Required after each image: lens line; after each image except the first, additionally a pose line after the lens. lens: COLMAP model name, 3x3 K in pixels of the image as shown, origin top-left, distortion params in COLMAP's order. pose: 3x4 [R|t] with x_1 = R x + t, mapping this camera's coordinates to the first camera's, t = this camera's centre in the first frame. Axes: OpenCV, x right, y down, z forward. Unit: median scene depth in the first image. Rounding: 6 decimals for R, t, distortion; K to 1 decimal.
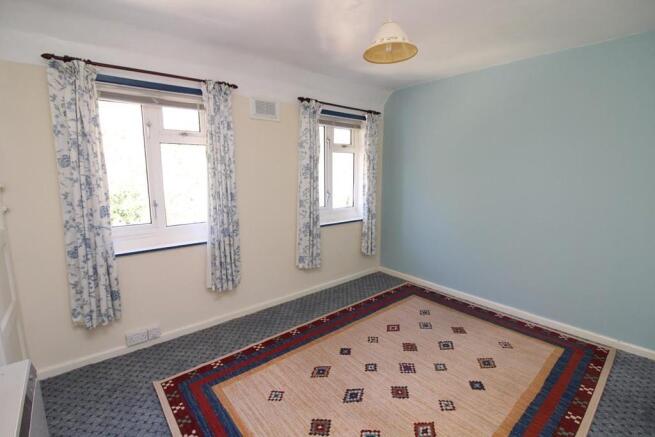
lens RADIAL K [[301.7, 0, 332.5], [0, 301.7, 217.0], [0, 0, 1]] dist [-0.029938, -0.001555]
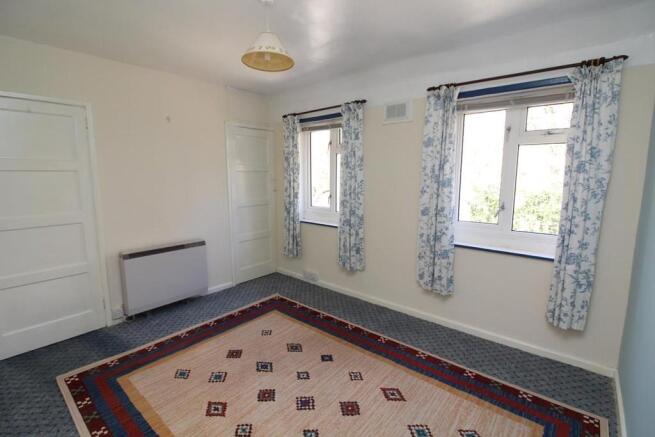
lens RADIAL K [[301.7, 0, 331.5], [0, 301.7, 221.1], [0, 0, 1]] dist [-0.029938, -0.001555]
pose [[0.150226, 0.152363, -0.976841, 0.795385], [-0.149664, 0.980171, 0.129866, -0.101637], [0.977258, 0.126688, 0.170051, 0.674320]]
